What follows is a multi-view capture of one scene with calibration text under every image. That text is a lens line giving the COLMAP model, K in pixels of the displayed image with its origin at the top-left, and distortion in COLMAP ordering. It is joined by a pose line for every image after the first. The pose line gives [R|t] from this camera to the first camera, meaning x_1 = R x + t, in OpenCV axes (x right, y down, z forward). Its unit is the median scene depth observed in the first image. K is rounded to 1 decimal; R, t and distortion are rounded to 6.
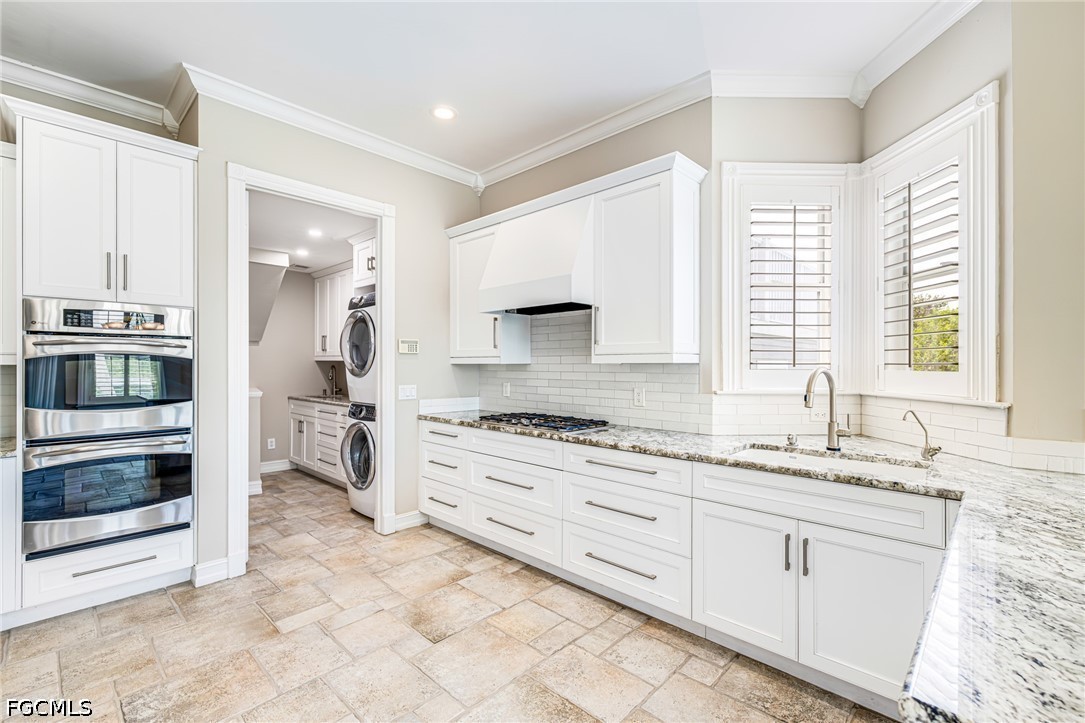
lens RADIAL K [[485.3, 0, 547.2], [0, 485.3, 362.7], [0, 0, 1]] dist [-0.000016, -0.000438]
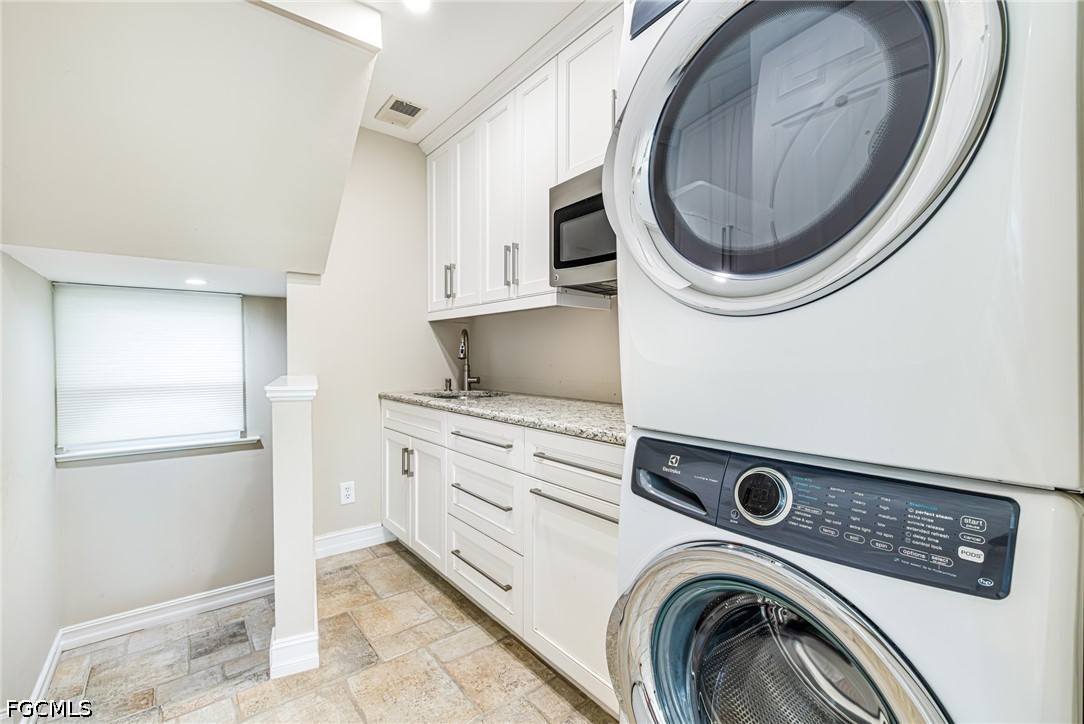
lens RADIAL K [[474.6, 0, 543.4], [0, 474.6, 361.6], [0, 0, 1]] dist [-0.000472, -0.000025]
pose [[0.989914, -0.002084, -0.141653, -0.652860], [0.004097, 0.999895, 0.013916, 0.068077], [0.141609, -0.014356, 0.989819, 1.190402]]
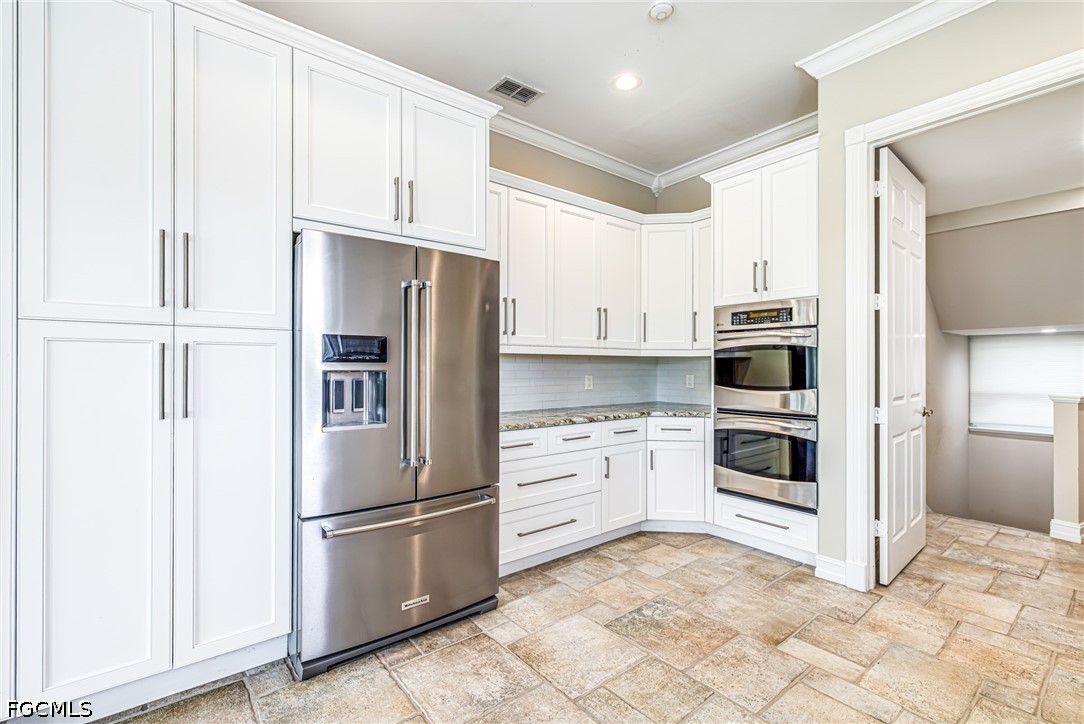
lens RADIAL K [[470.5, 0, 536.9], [0, 470.5, 365.1], [0, 0, 1]] dist [-0.000177, 0.000057]
pose [[-0.149124, -0.000318, -0.988818, 0.327220], [-0.001201, 0.999999, -0.000140, 0.030369], [0.988818, 0.001167, -0.149125, 0.590313]]
